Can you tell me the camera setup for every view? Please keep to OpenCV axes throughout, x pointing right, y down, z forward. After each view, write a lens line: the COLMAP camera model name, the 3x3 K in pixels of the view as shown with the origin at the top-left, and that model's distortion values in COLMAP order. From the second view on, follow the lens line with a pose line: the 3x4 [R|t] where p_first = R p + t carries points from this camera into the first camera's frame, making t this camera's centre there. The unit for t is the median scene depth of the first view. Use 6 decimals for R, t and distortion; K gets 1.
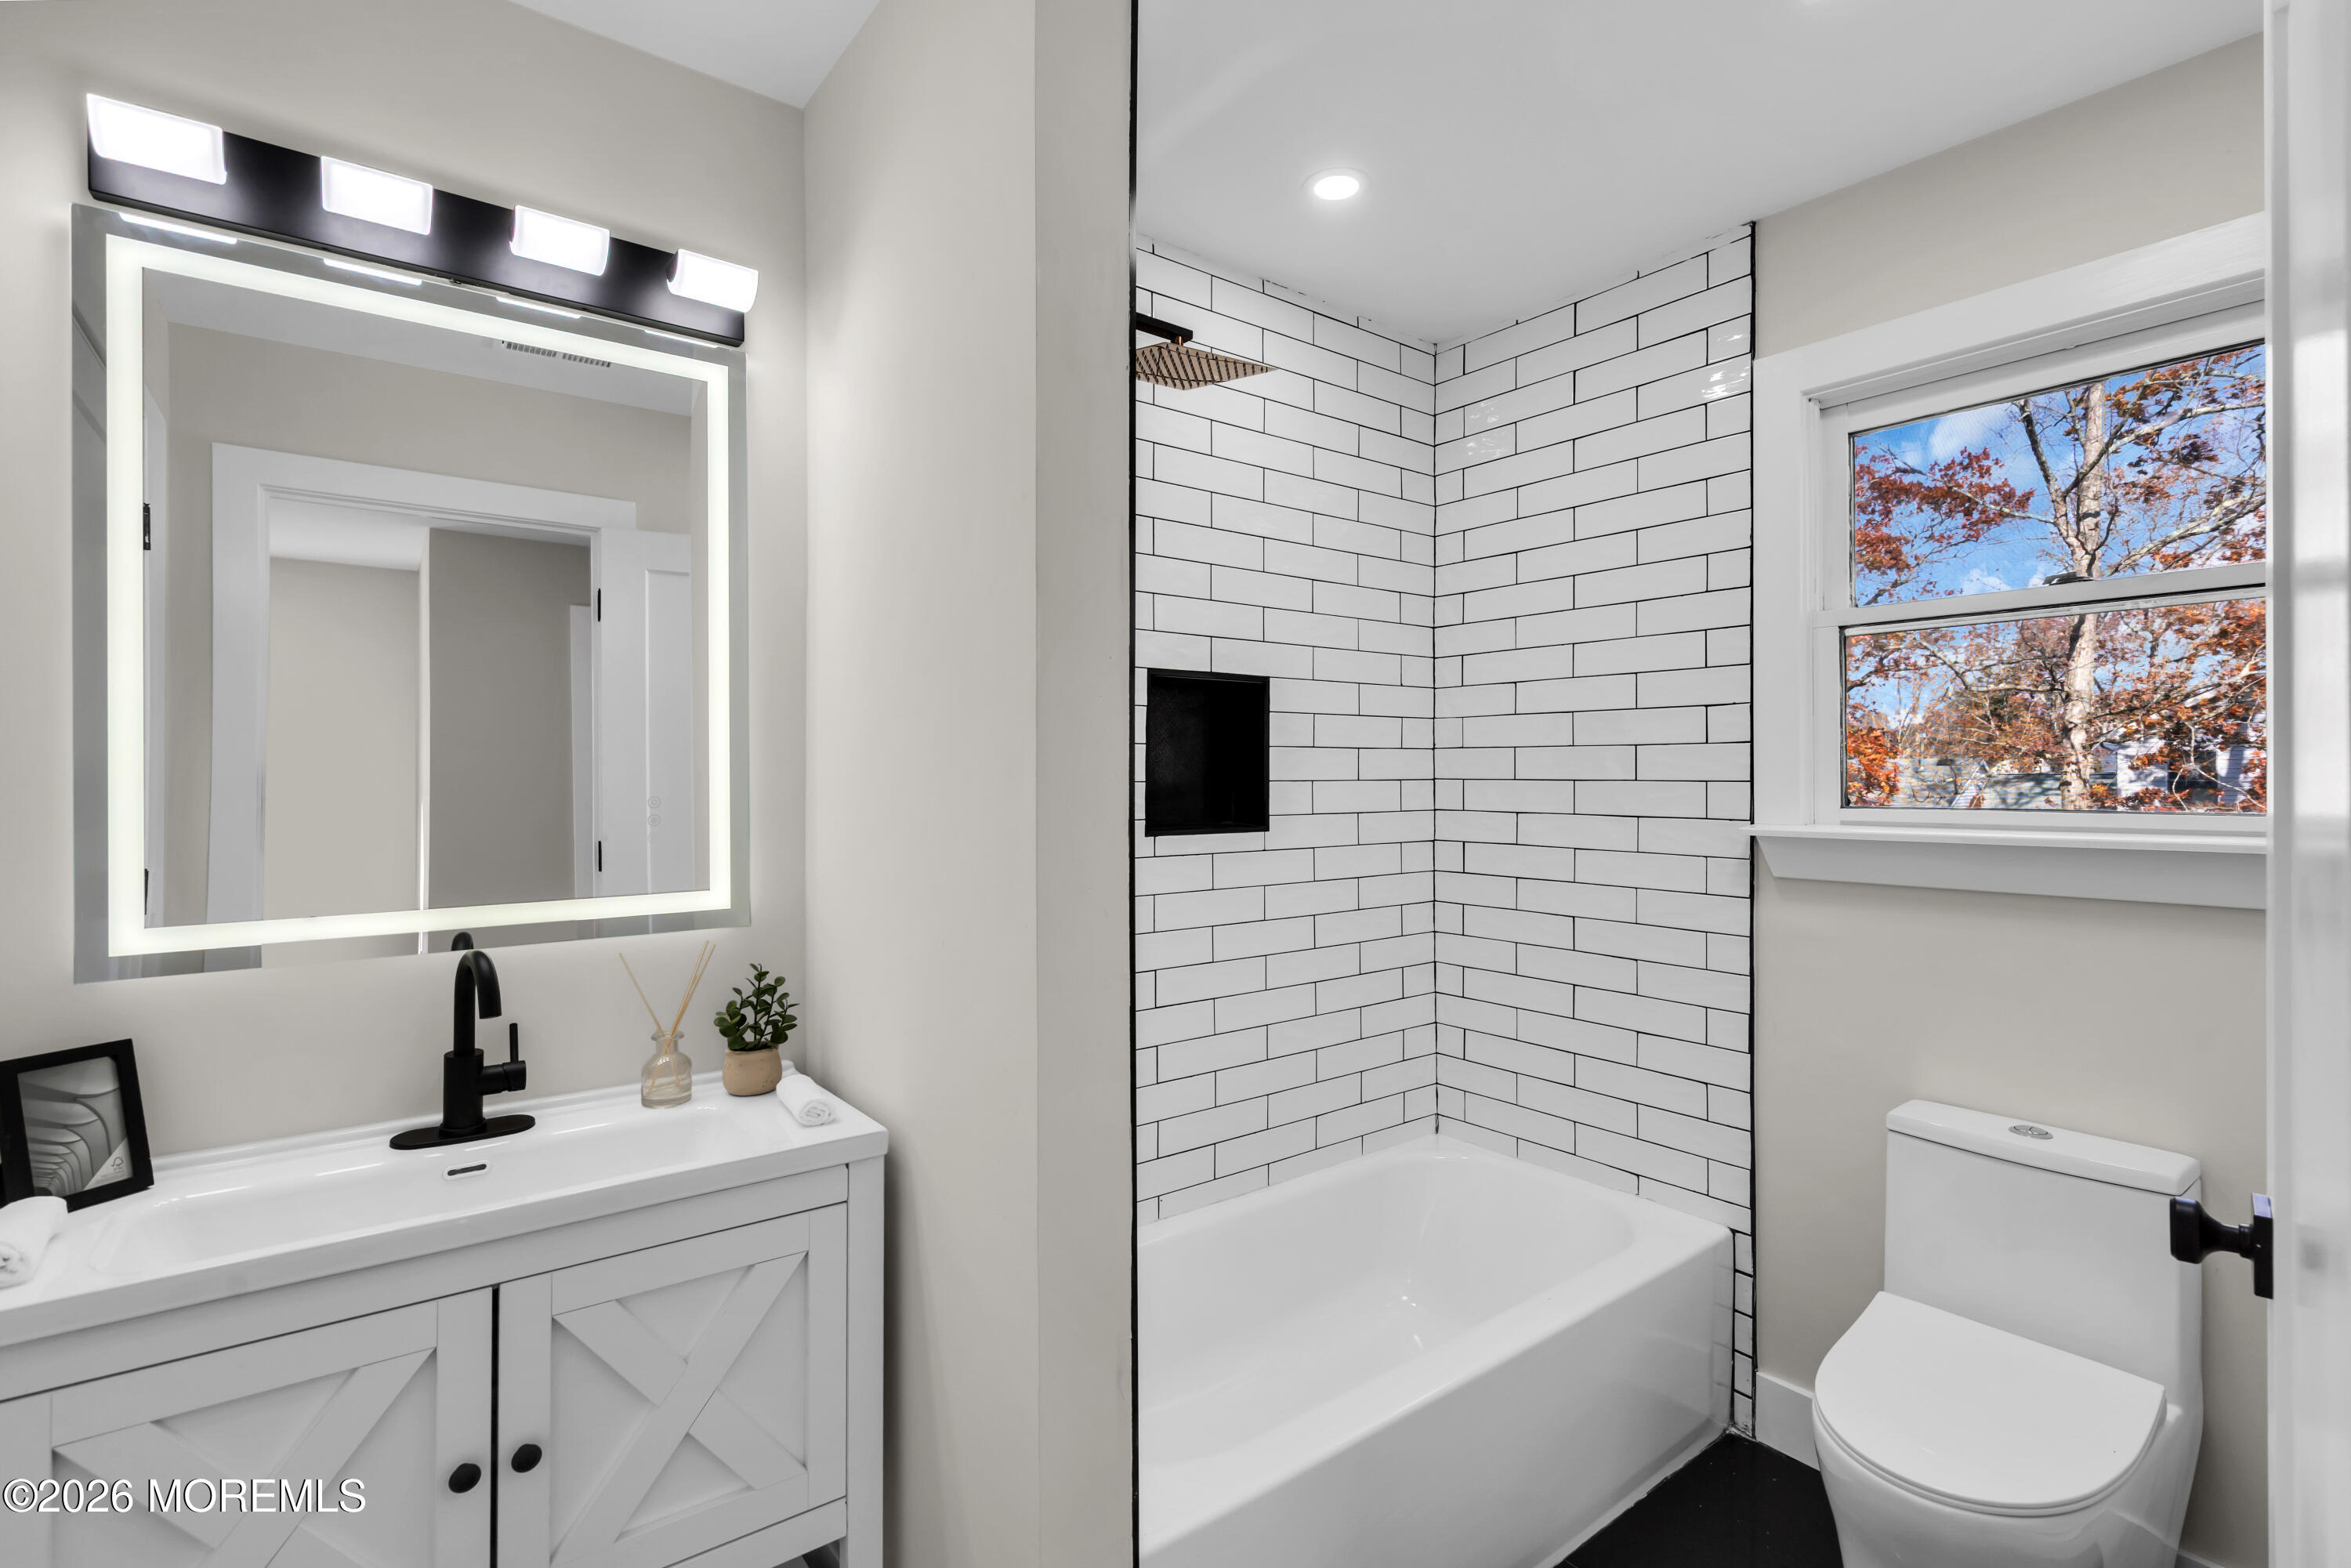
lens RADIAL K [[1075.0, 0, 1181.1], [0, 1075.0, 776.2], [0, 0, 1]] dist [-0.006061, 0.004196]
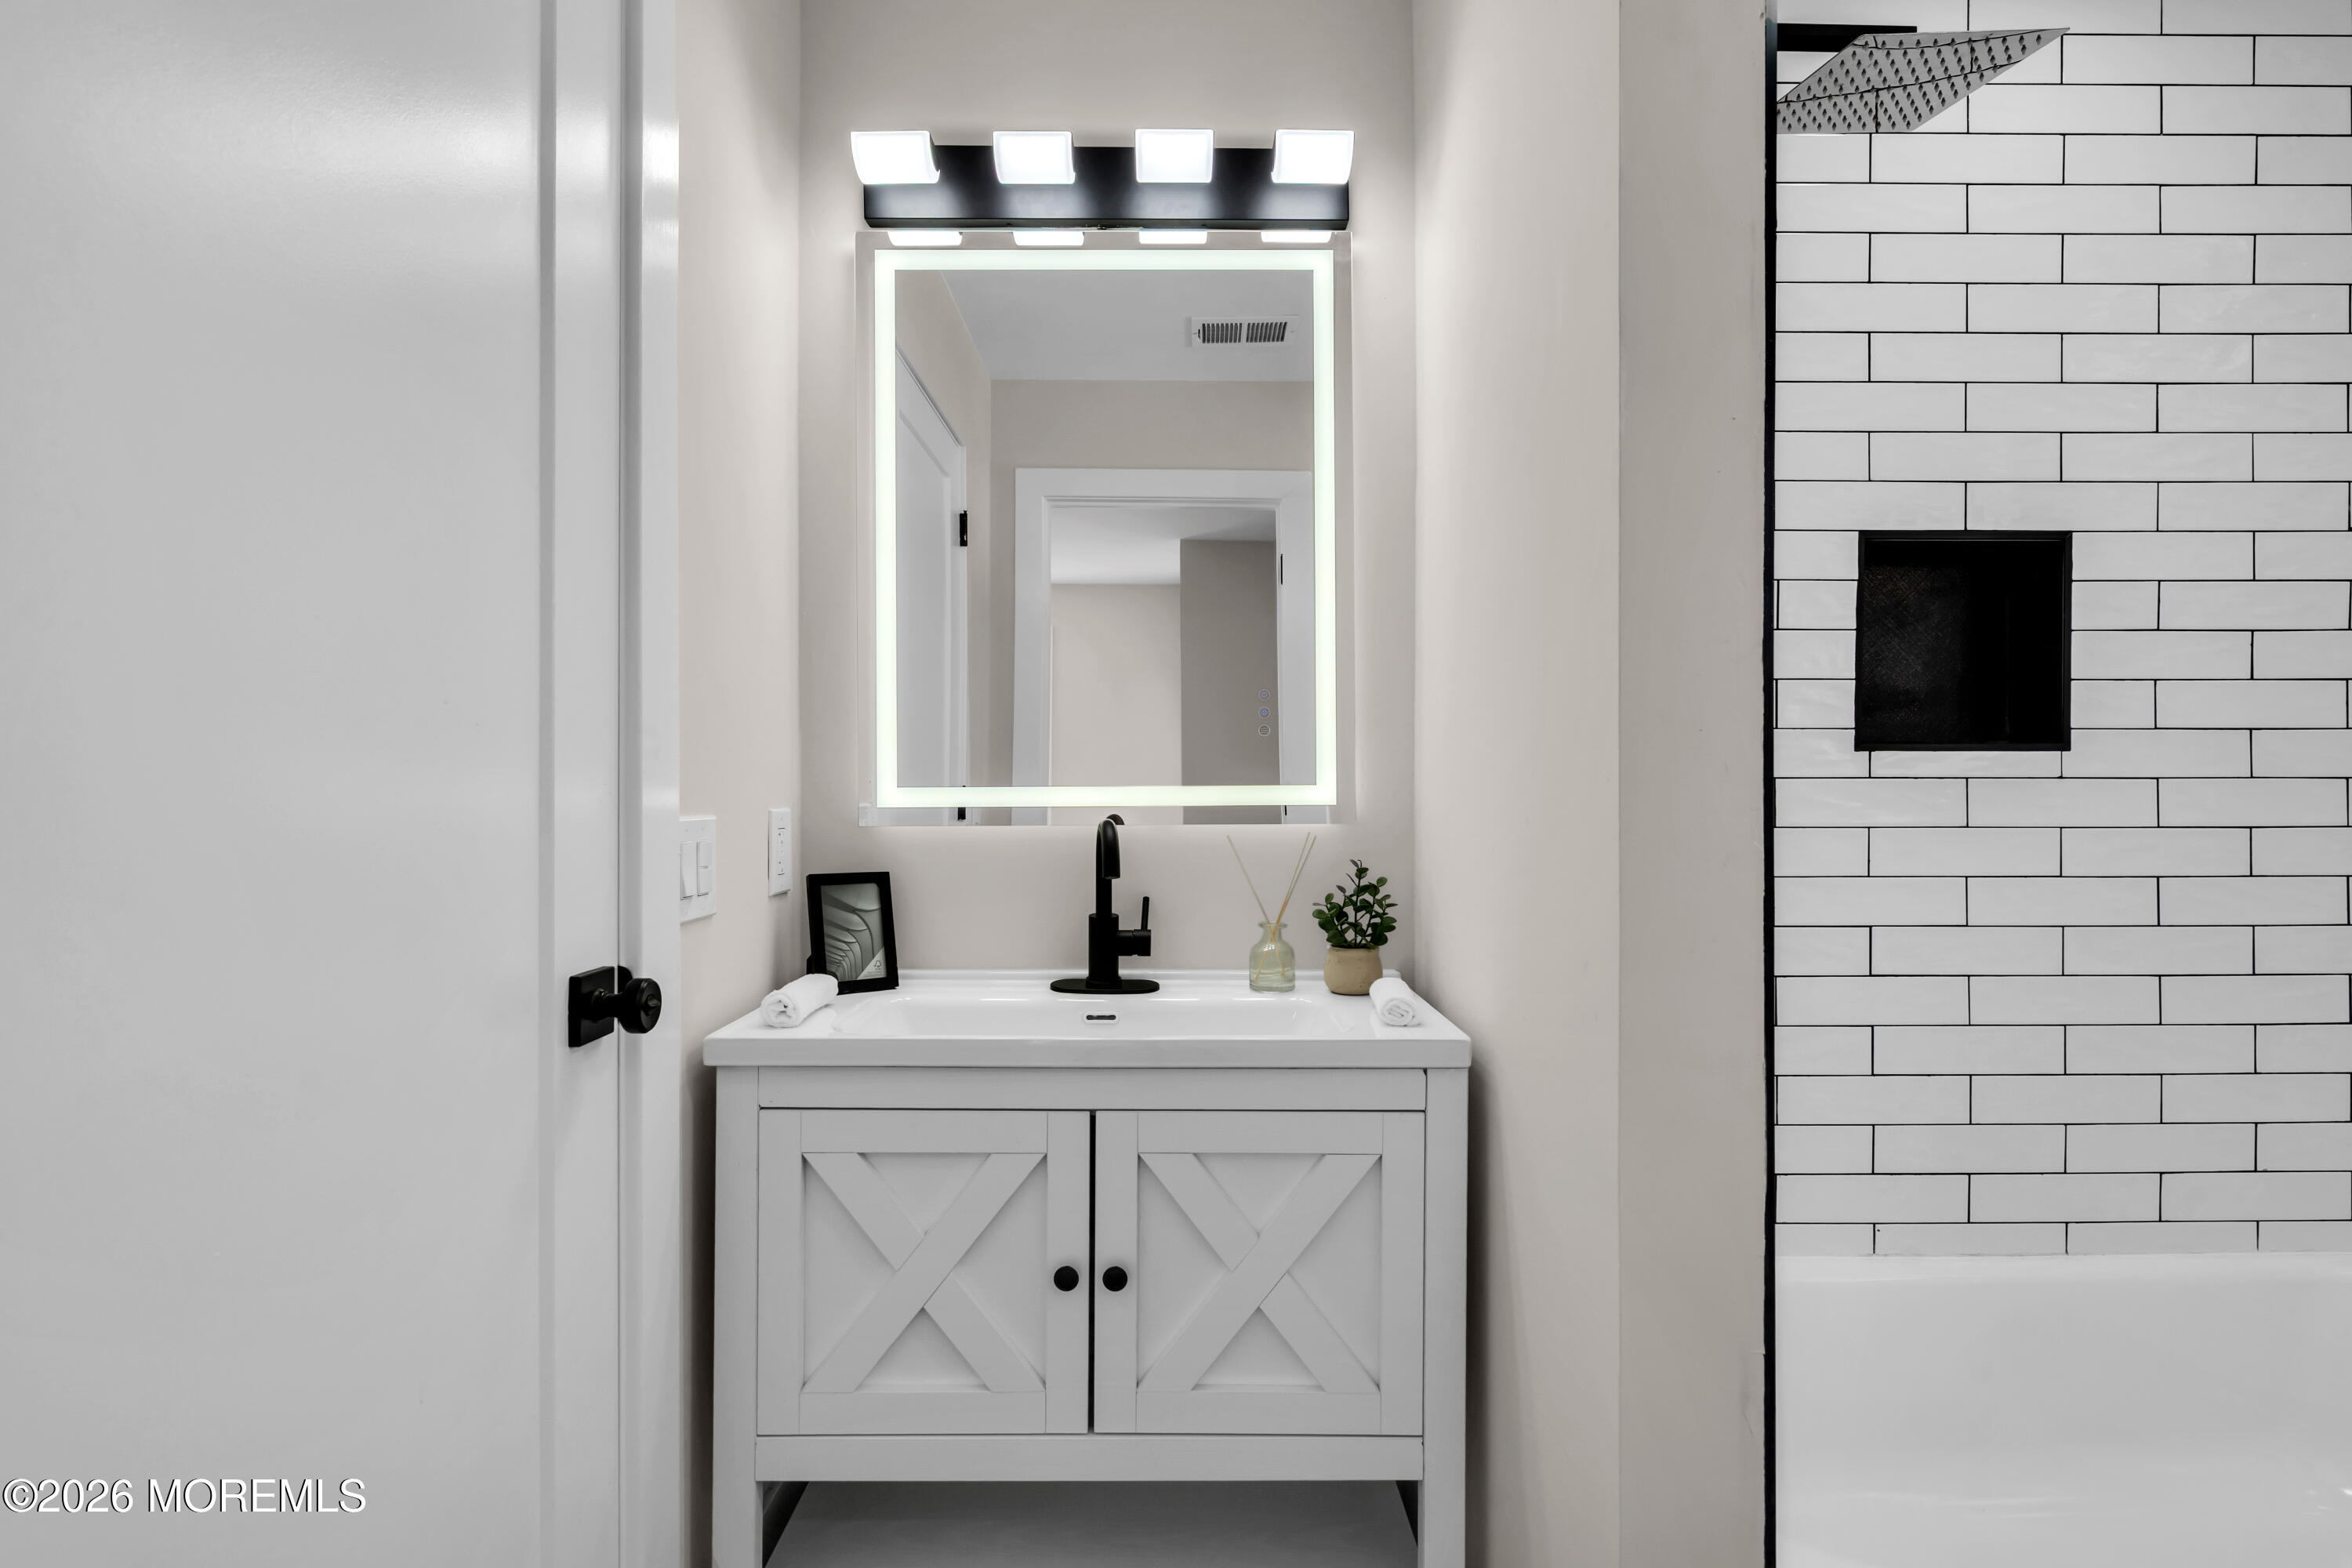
lens RADIAL K [[1075.5, 0, 1174.8], [0, 1075.5, 777.9], [0, 0, 1]] dist [-0.006061, 0.004196]
pose [[0.801604, 0.002031, -0.597852, 0.051066], [0.002646, 0.999972, 0.006944, 0.098480], [0.597850, -0.007148, 0.801576, 0.138869]]
